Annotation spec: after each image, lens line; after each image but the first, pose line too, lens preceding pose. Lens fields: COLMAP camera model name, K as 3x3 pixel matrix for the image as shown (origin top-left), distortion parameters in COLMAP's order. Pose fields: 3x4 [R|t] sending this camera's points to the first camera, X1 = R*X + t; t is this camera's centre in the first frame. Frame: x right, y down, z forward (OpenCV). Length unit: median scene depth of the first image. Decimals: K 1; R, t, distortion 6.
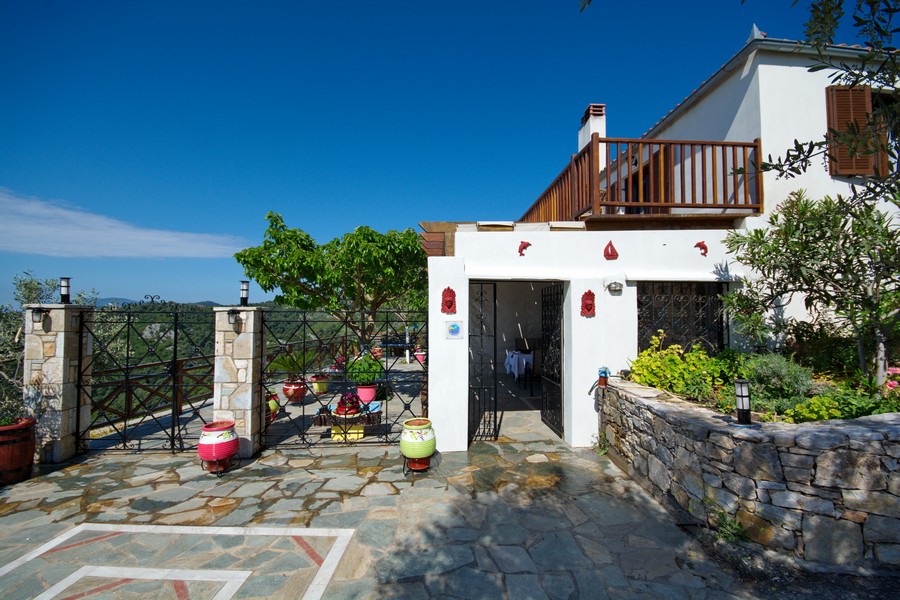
lens RADIAL K [[408.2, 0, 453.8], [0, 408.2, 304.8], [0, 0, 1]] dist [0.003688, -0.010146]
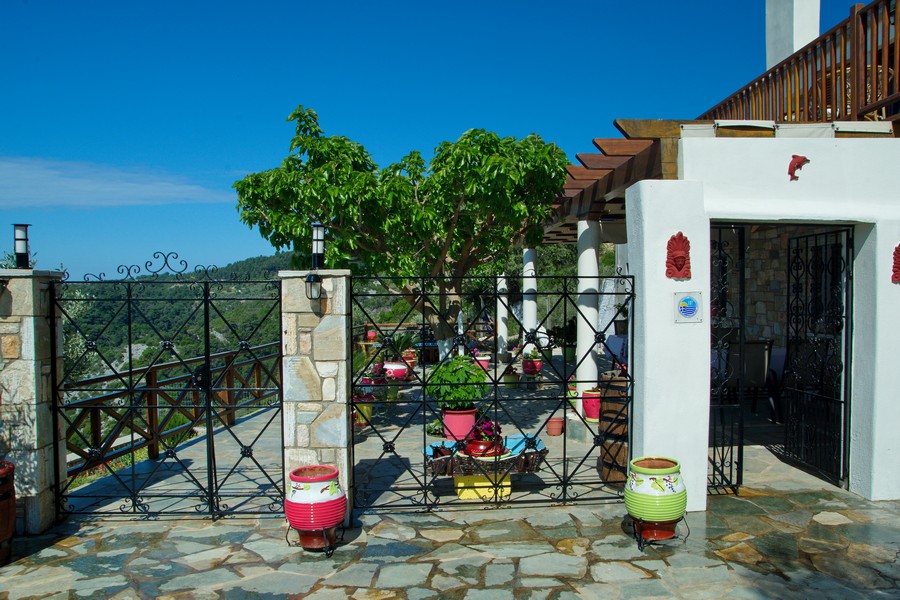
lens RADIAL K [[719.8, 0, 451.5], [0, 719.8, 323.0], [0, 0, 1]] dist [-0.171500, 0.177336]
pose [[0.999958, -0.008964, 0.001975, -0.345850], [0.008817, 0.997842, 0.065072, 0.015670], [-0.002554, -0.065052, 0.997879, -0.000916]]
